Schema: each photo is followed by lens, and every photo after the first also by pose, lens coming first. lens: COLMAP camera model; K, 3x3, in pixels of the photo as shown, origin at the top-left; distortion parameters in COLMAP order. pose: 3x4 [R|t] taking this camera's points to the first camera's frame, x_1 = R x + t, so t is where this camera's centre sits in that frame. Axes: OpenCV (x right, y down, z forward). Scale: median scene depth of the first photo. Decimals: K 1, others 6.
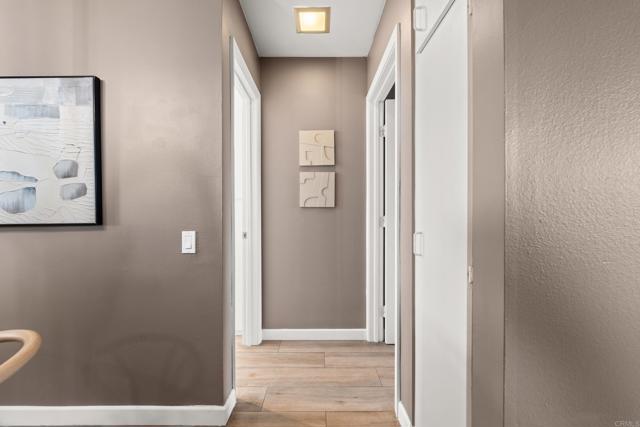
lens RADIAL K [[260.4, 0, 316.9], [0, 260.4, 212.1], [0, 0, 1]] dist [0.000897, -0.000014]
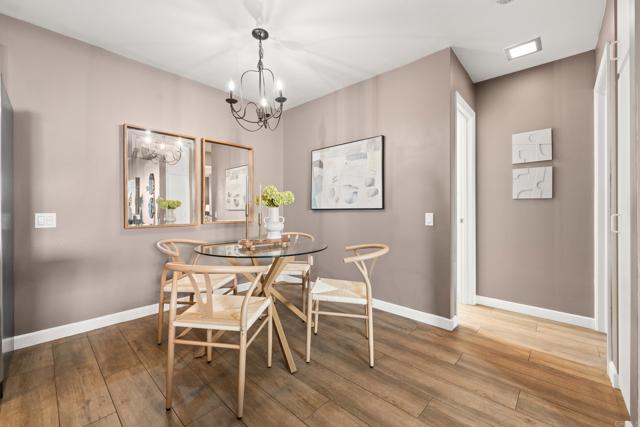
lens RADIAL K [[259.3, 0, 321.0], [0, 259.3, 207.8], [0, 0, 1]] dist [0.000262, -0.000018]
pose [[0.740052, 0.001884, -0.672547, 0.088082], [-0.002527, 0.999997, 0.000020, 0.025241], [0.672545, 0.001685, 0.740055, -0.489948]]
